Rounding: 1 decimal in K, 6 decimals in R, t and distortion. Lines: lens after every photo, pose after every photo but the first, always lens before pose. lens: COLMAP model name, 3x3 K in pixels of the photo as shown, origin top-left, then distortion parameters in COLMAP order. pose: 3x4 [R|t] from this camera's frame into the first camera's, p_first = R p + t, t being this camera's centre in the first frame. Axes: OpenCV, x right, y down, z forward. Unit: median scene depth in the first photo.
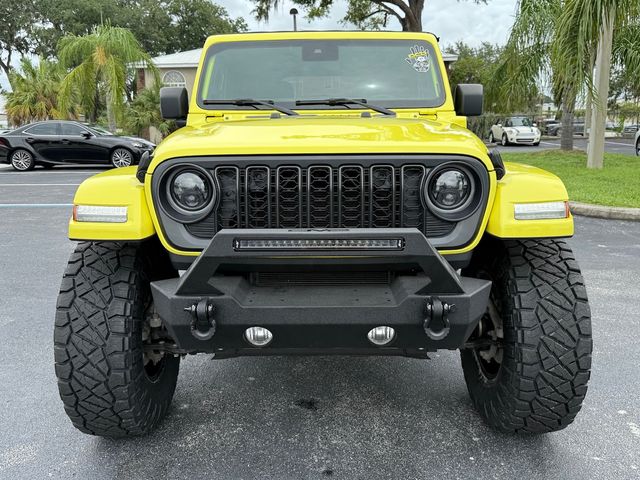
lens RADIAL K [[564.4, 0, 320.0], [0, 564.4, 240.0], [0, 0, 1]] dist [0.146858, -0.250633]
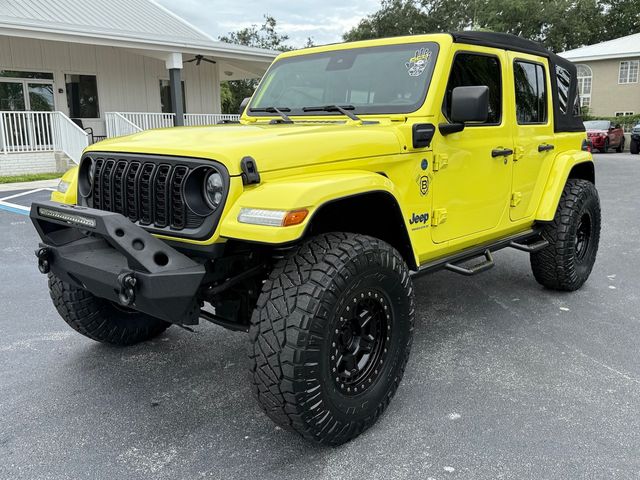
lens RADIAL K [[564.4, 0, 320.0], [0, 564.4, 240.0], [0, 0, 1]] dist [0.146858, -0.250633]
pose [[0.759078, 0.137851, -0.636237, 0.734020], [-0.133801, 0.989494, 0.054755, -0.051679], [0.637101, 0.043566, 0.769548, 0.167208]]
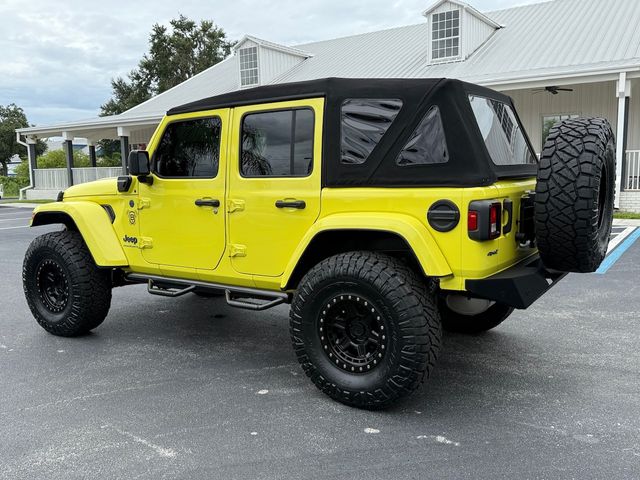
lens RADIAL K [[564.4, 0, 320.0], [0, 564.4, 240.0], [0, 0, 1]] dist [0.146858, -0.250633]
pose [[-0.550670, 0.126578, -0.825070, 1.161008], [-0.140979, 0.960133, 0.241392, -0.466247], [0.822732, 0.249245, -0.510872, 2.121601]]
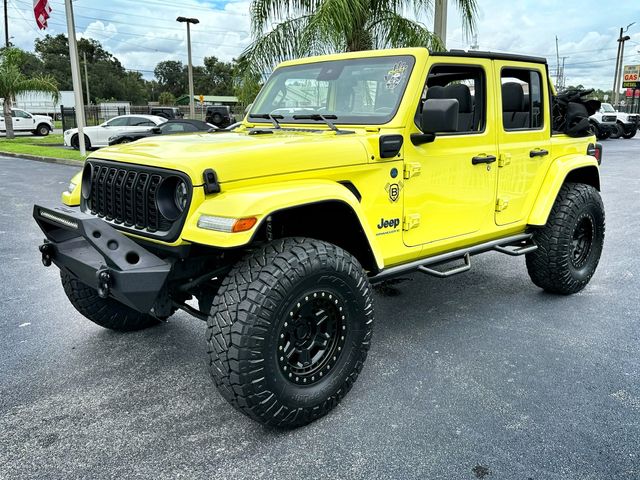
lens RADIAL K [[564.4, 0, 320.0], [0, 564.4, 240.0], [0, 0, 1]] dist [0.146858, -0.250633]
pose [[0.690598, 0.165708, -0.704000, 0.883030], [-0.149625, 0.985075, 0.085091, -0.096348], [0.707592, 0.046572, 0.705084, 0.205086]]
